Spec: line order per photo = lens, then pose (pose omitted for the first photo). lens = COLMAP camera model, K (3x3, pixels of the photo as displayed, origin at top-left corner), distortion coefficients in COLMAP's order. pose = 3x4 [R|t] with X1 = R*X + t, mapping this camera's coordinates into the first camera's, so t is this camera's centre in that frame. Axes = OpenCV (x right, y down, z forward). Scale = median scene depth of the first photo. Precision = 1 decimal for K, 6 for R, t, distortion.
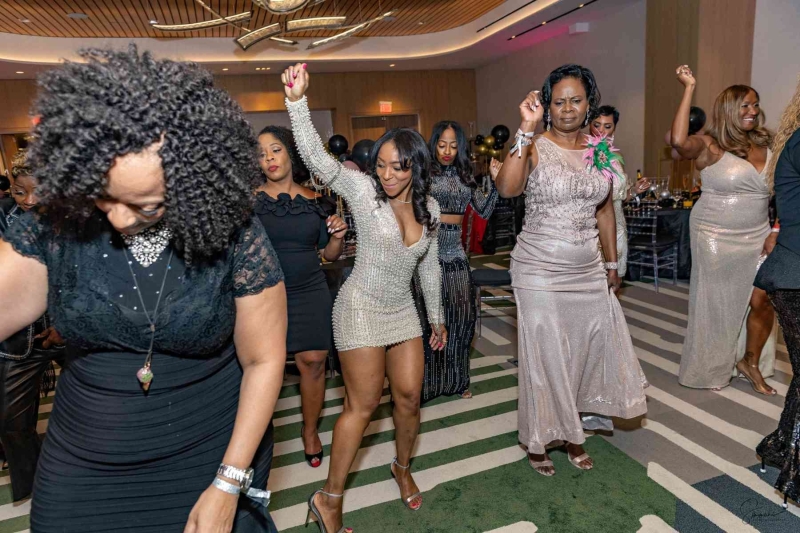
lens RADIAL K [[545.0, 0, 397.3], [0, 545.0, 252.0], [0, 0, 1]] dist [-0.001618, -0.000756]
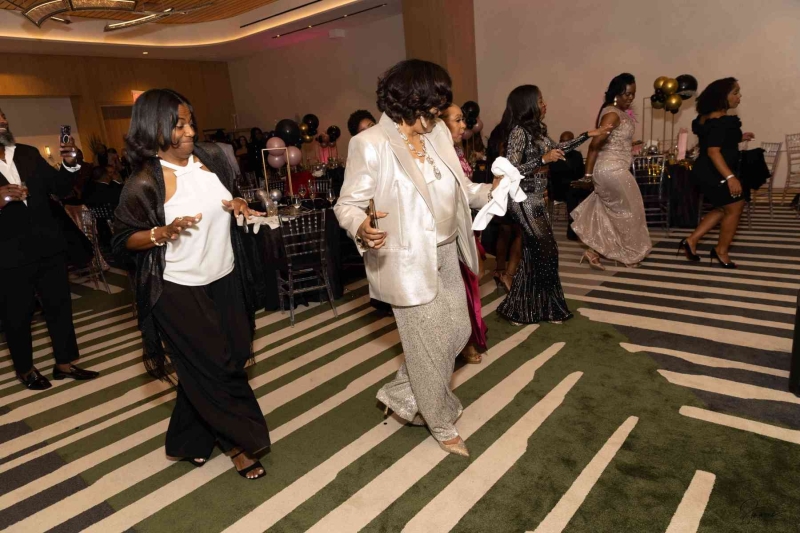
lens RADIAL K [[530.7, 0, 400.0], [0, 530.7, 266.5], [0, 0, 1]] dist [0.005554, 0.002223]
pose [[0.853393, -0.127569, 0.505417, -0.209122], [0.109234, 0.991829, 0.065900, 0.028907], [-0.509694, -0.001030, 0.860355, -0.061977]]
